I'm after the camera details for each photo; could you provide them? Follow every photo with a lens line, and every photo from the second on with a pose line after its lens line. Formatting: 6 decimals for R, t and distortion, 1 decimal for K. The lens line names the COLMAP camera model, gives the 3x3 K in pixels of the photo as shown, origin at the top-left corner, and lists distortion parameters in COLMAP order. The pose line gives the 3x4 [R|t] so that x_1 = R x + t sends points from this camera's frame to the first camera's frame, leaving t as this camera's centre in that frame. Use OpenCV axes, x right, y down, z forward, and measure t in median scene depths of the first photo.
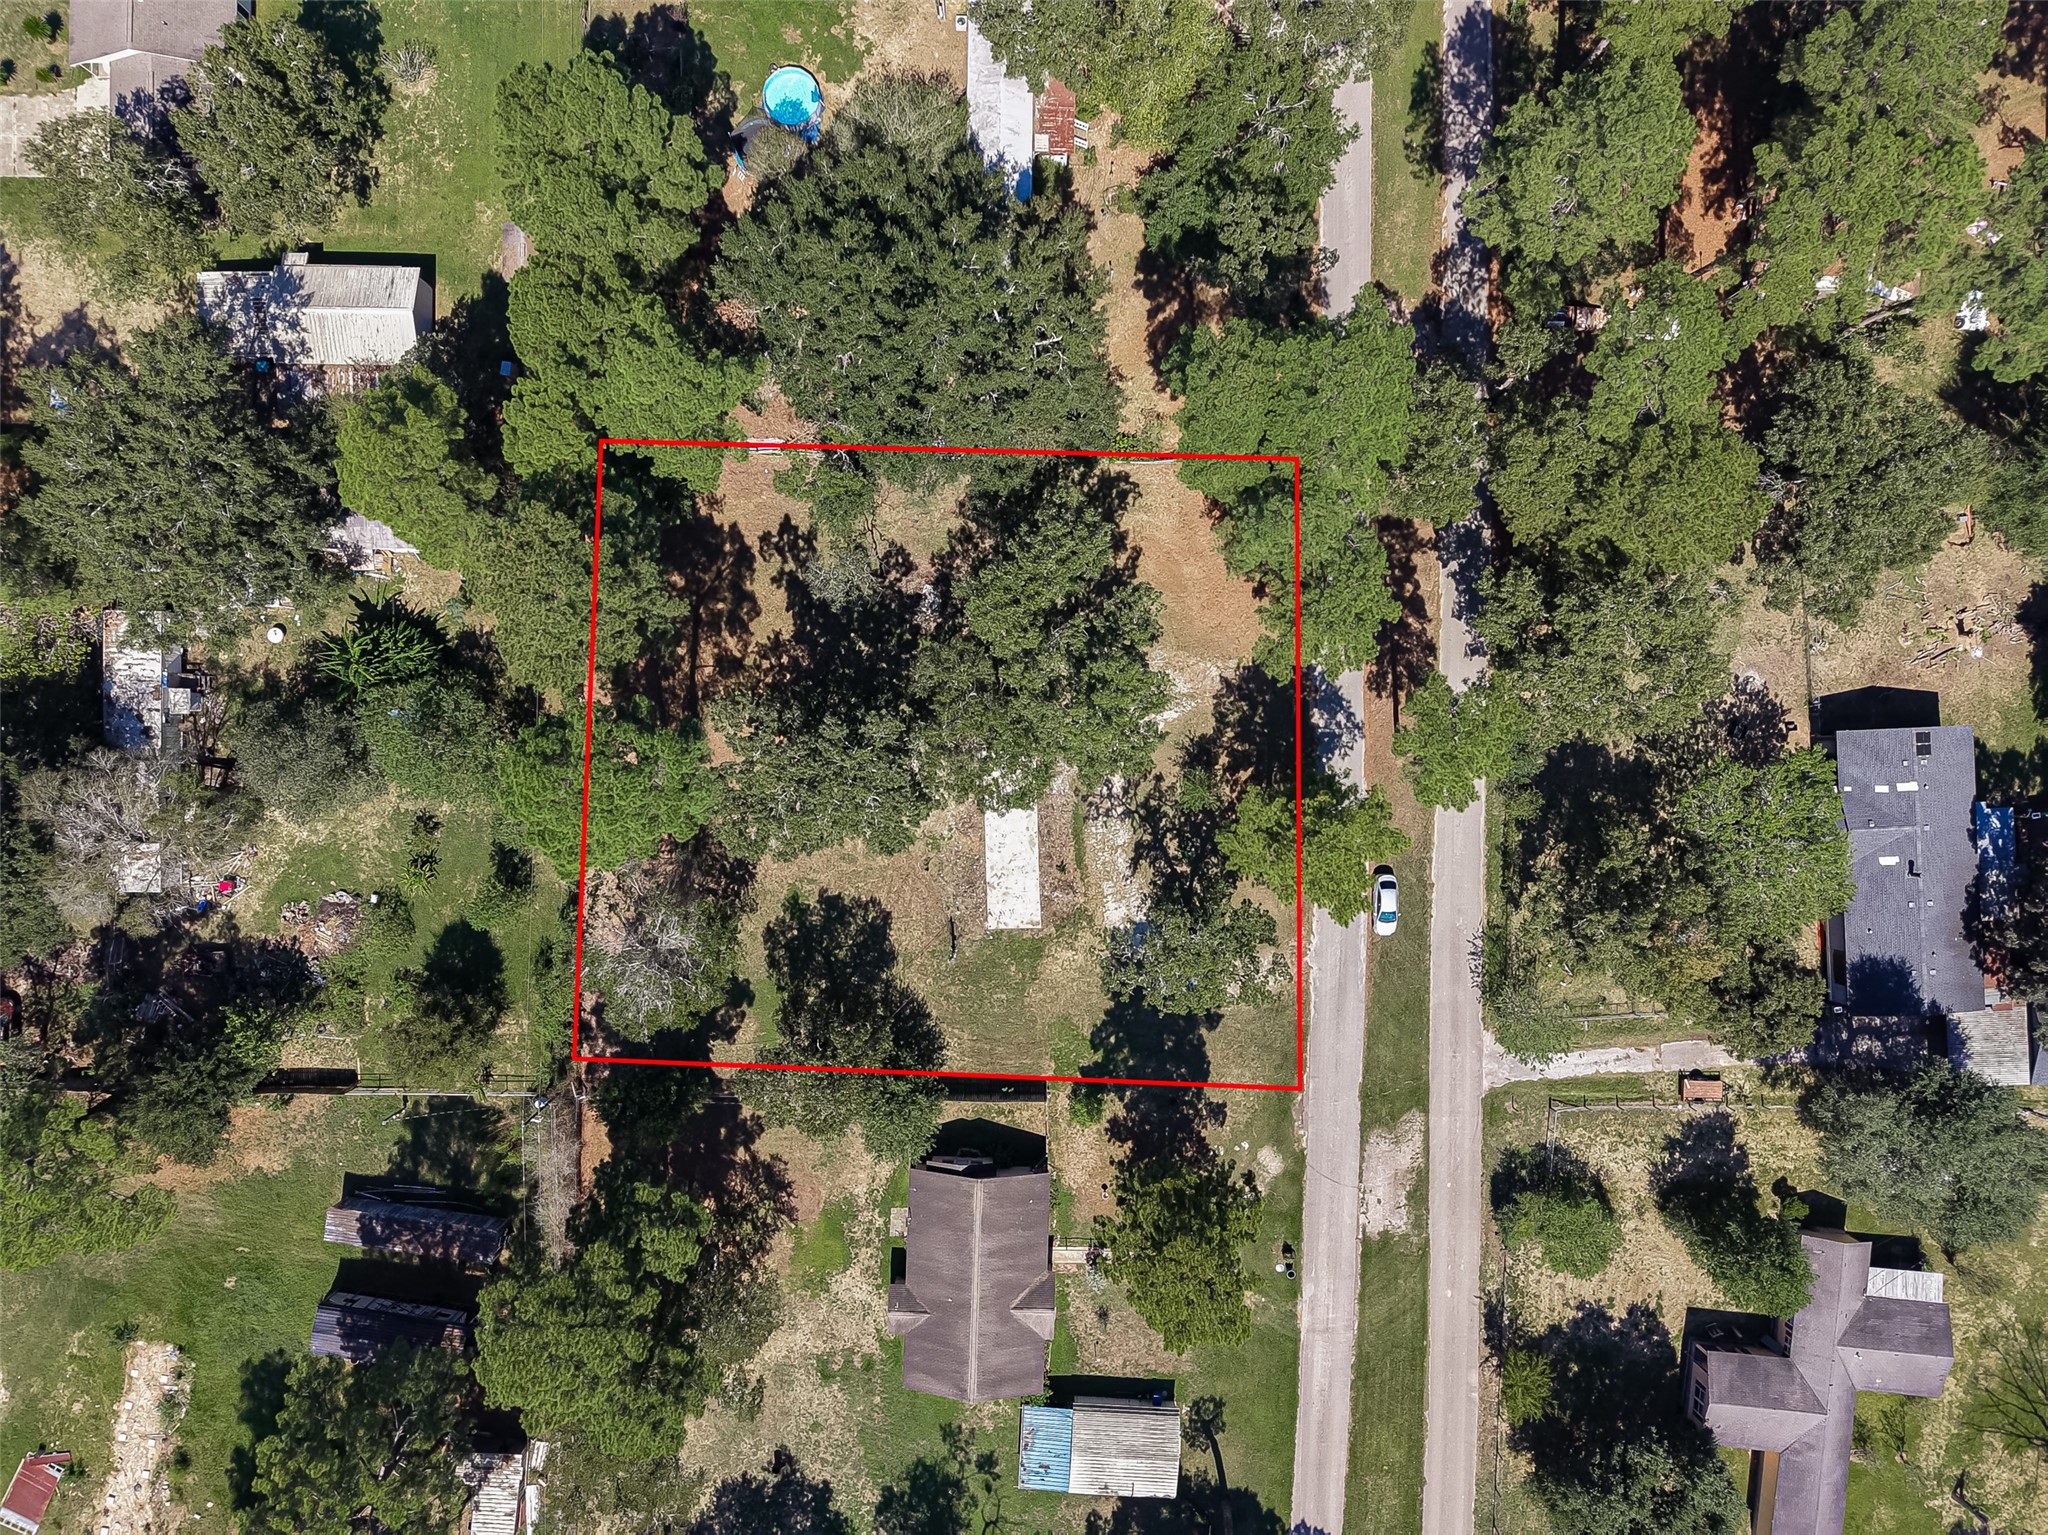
lens RADIAL K [[1369.5, 0, 1012.1], [0, 1369.5, 765.1], [0, 0, 1]] dist [0.012575, -0.011012]
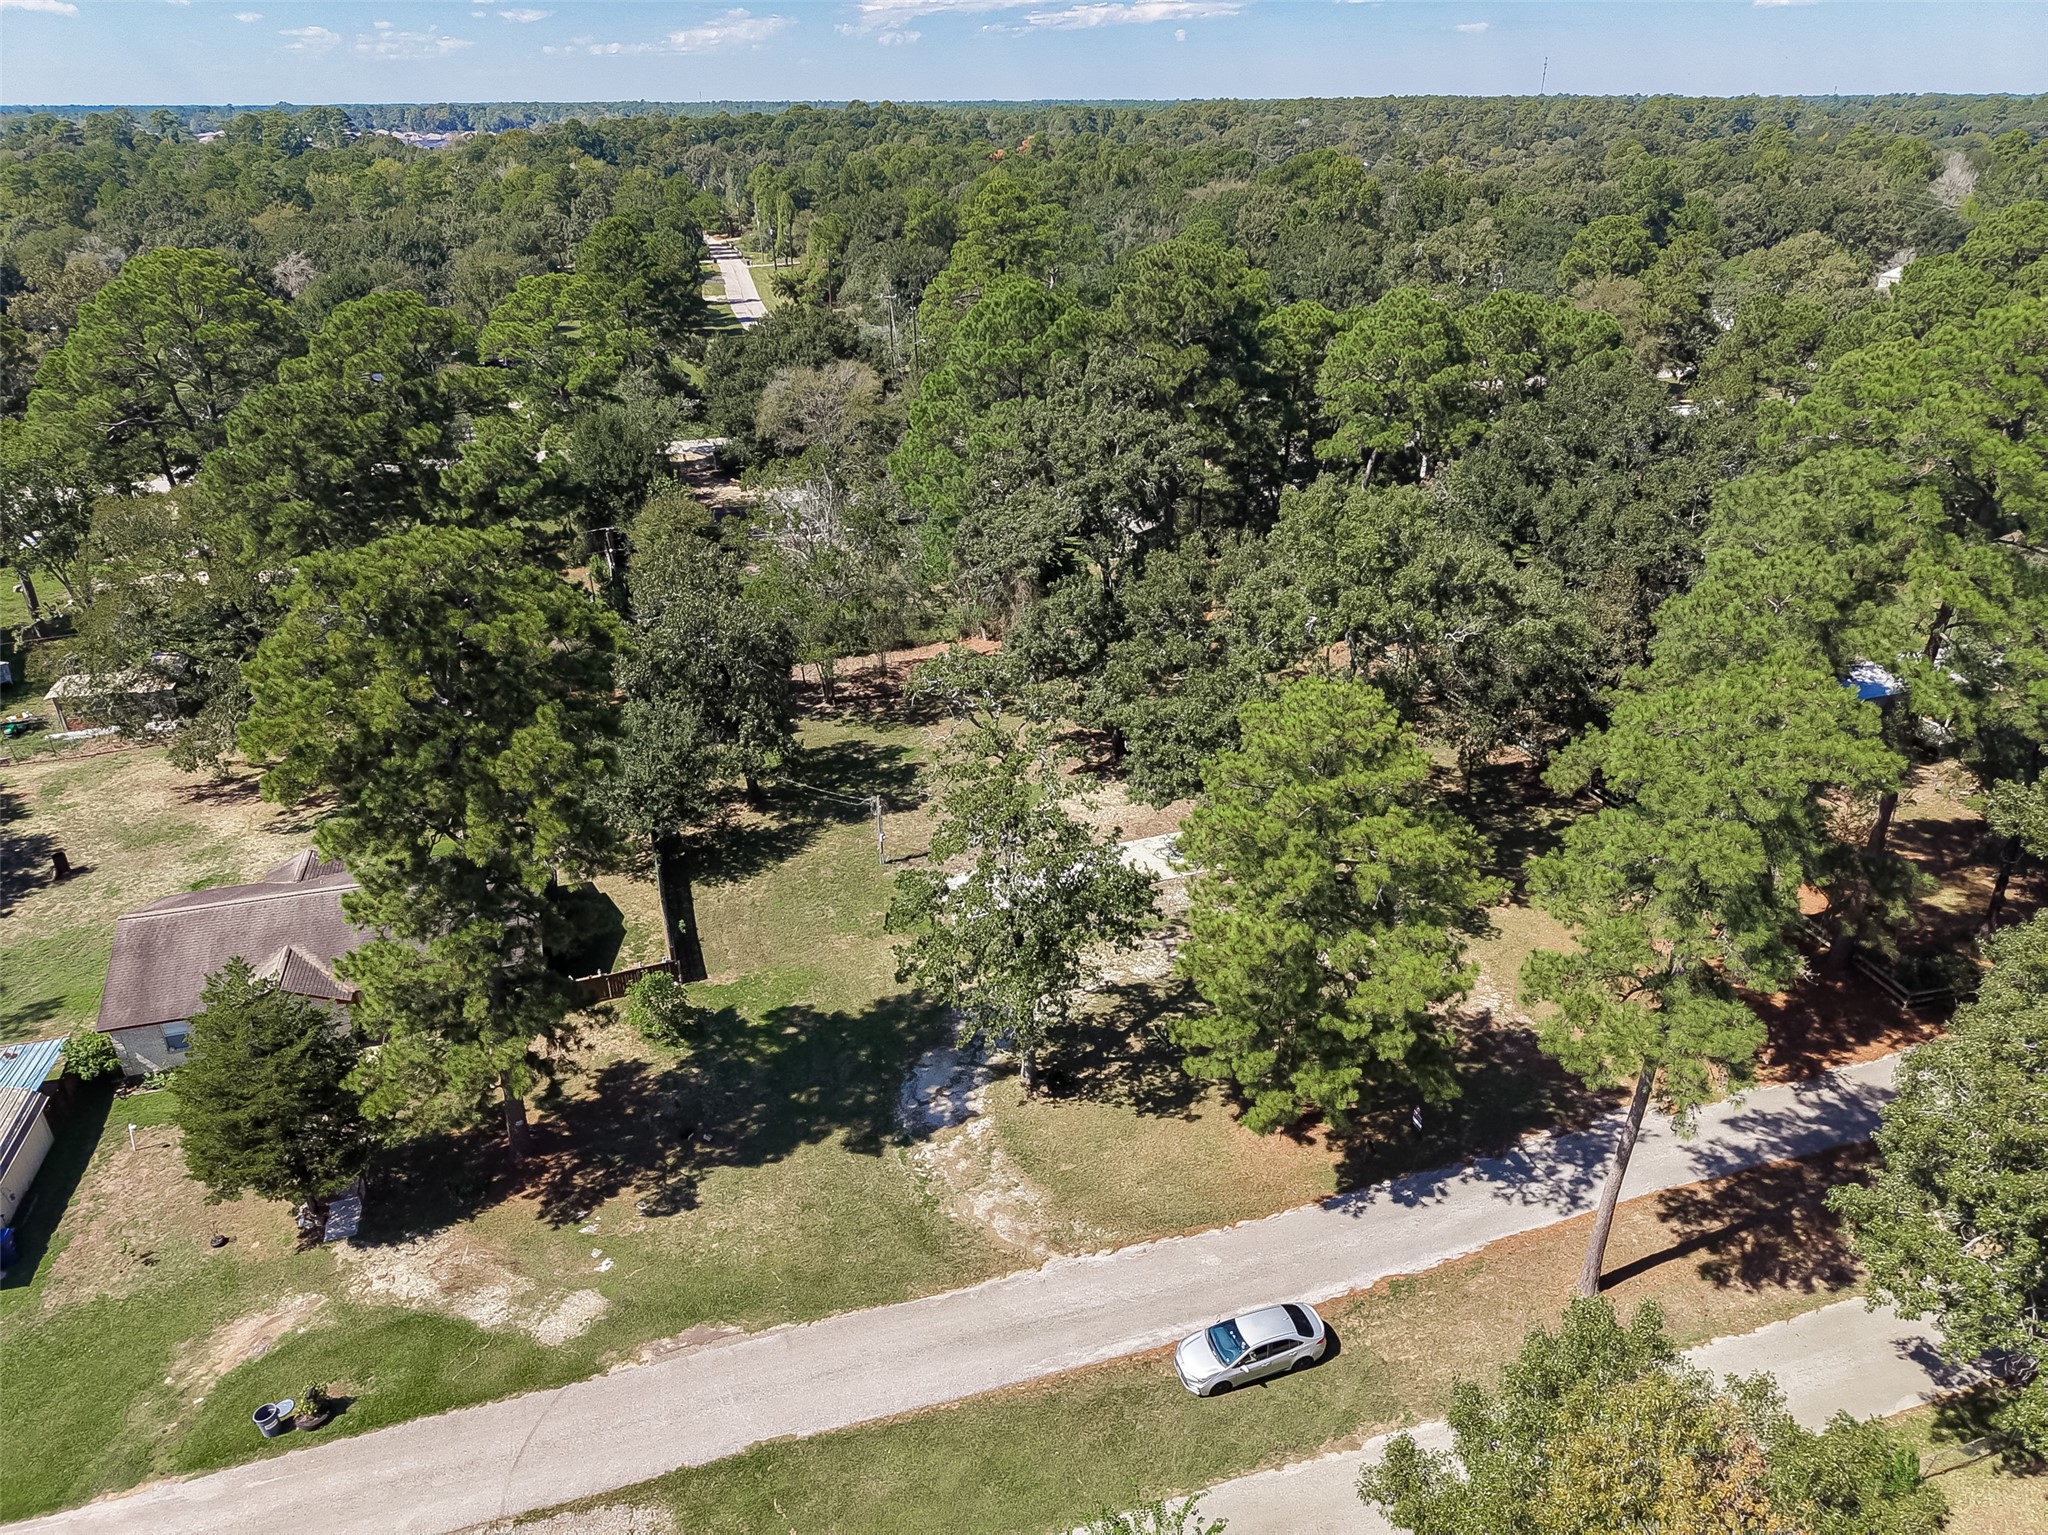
lens RADIAL K [[1369.5, 0, 1020.3], [0, 1369.5, 775.7], [0, 0, 1]] dist [0.012575, -0.011012]
pose [[0.316052, 0.417340, -0.852020, 0.522003], [-0.948741, 0.138095, -0.284288, 0.255737], [-0.000985, 0.898197, 0.439593, 0.672499]]
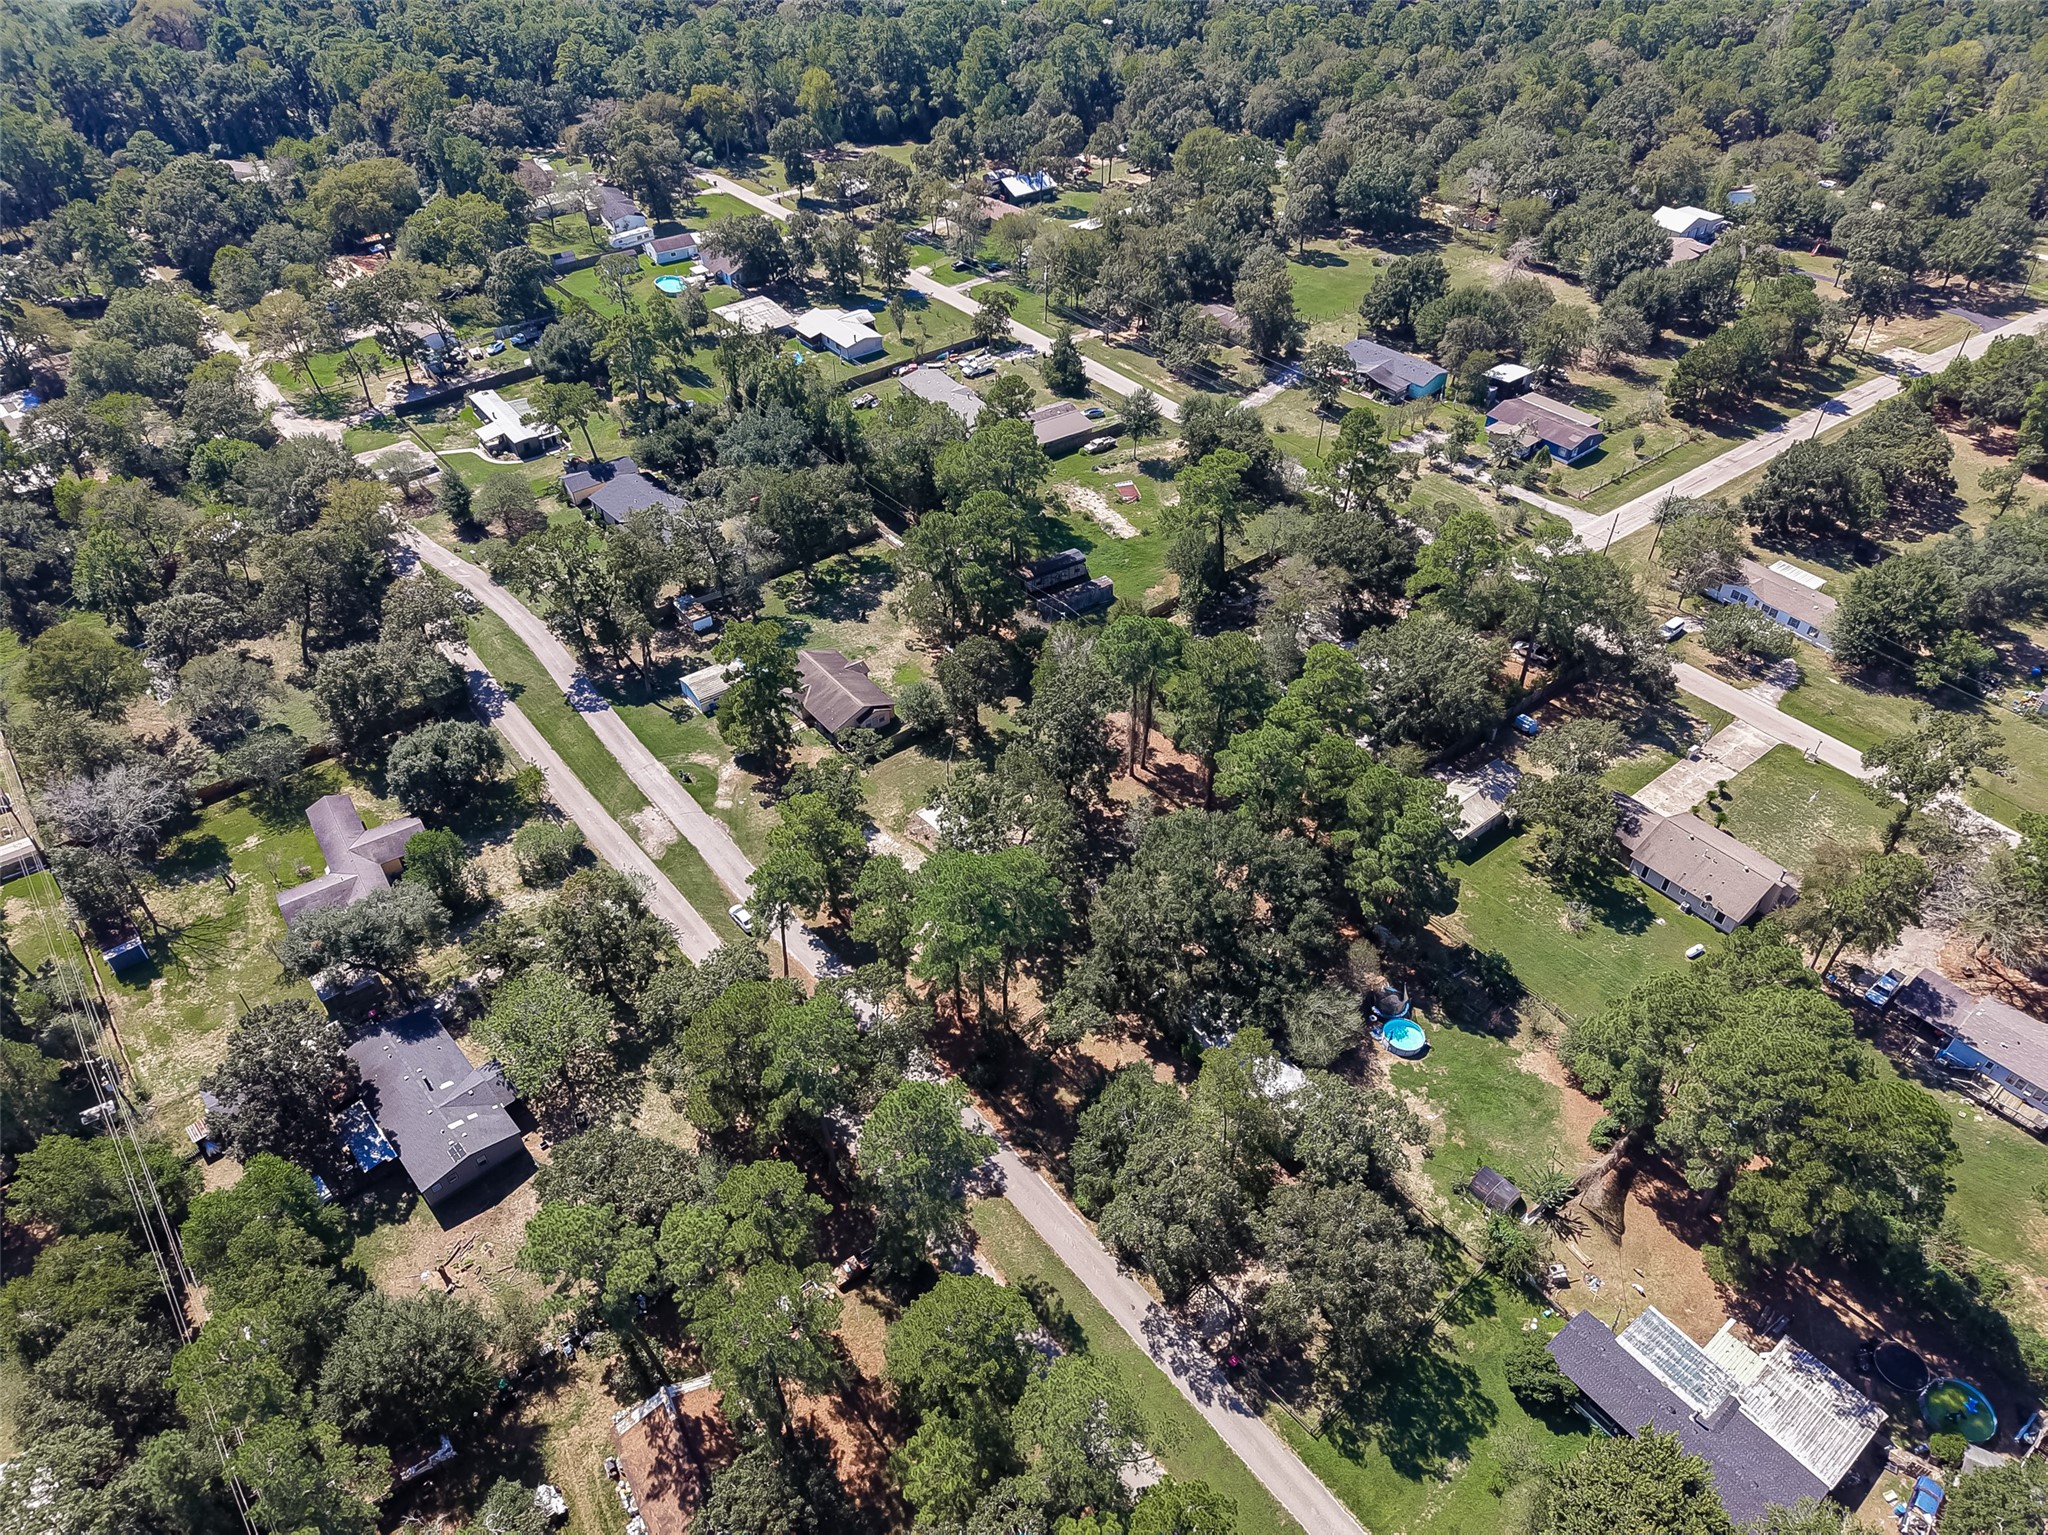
lens RADIAL K [[1369.5, 0, 1025.9], [0, 1369.5, 765.9], [0, 0, 1]] dist [0.012575, -0.011012]
pose [[-0.771001, 0.416727, -0.481556, 0.695986], [-0.636833, -0.506132, 0.581614, -0.905630], [-0.001356, 0.755095, 0.655614, -0.136751]]
